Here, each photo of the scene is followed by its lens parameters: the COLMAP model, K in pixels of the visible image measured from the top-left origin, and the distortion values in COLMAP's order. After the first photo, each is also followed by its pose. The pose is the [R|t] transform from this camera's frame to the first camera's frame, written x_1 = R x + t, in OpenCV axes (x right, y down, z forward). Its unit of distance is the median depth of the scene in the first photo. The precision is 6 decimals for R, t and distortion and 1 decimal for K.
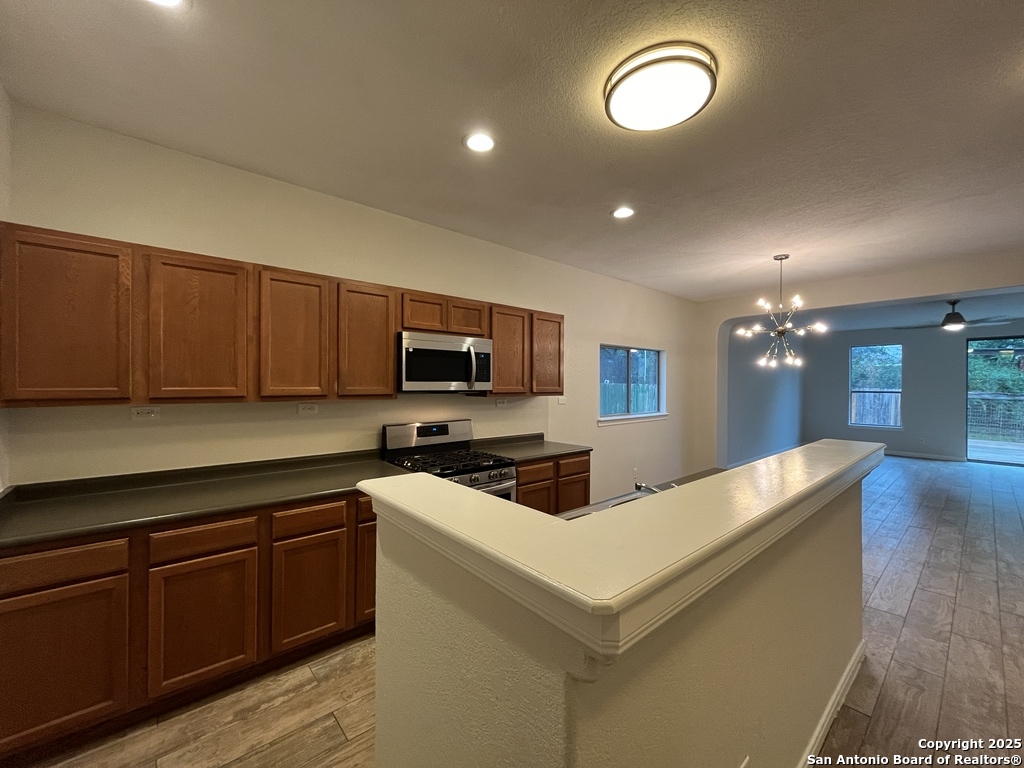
lens RADIAL K [[415.2, 0, 513.0], [0, 415.2, 382.9], [0, 0, 1]] dist [-0.002199, -0.000344]
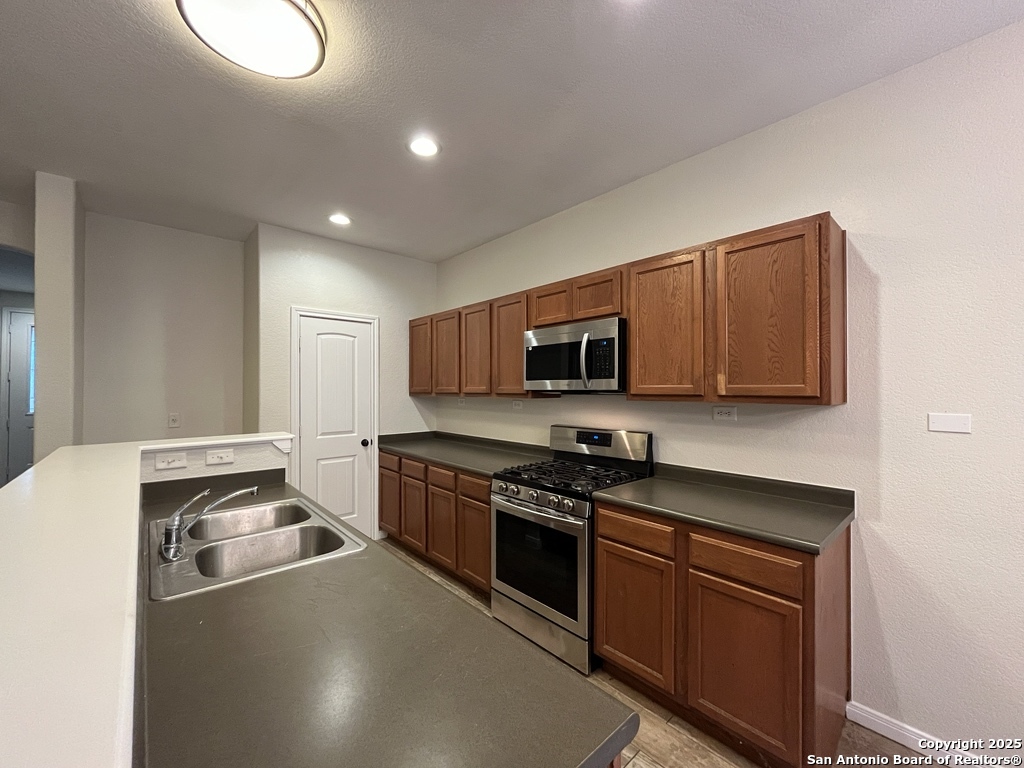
lens RADIAL K [[415.2, 0, 505.0], [0, 415.2, 381.0], [0, 0, 1]] dist [-0.002199, -0.000344]
pose [[0.001496, -0.021534, -0.999767, 0.490674], [0.006886, 0.999745, -0.021524, 0.011893], [0.999975, -0.006852, 0.001644, 0.620747]]
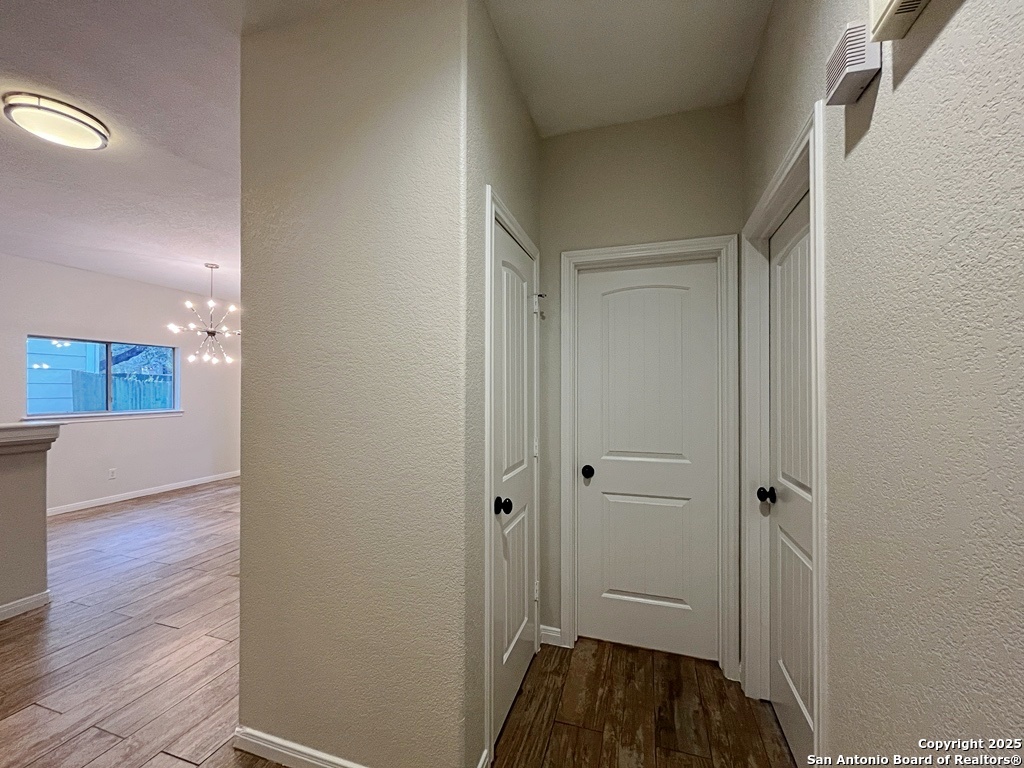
lens RADIAL K [[415.2, 0, 512.3], [0, 415.2, 384.2], [0, 0, 1]] dist [-0.002199, -0.000344]
pose [[0.857734, 0.001813, 0.514090, 0.736581], [0.001921, 0.999975, -0.006732, 0.025346], [-0.514090, 0.006762, 0.857710, -0.362898]]
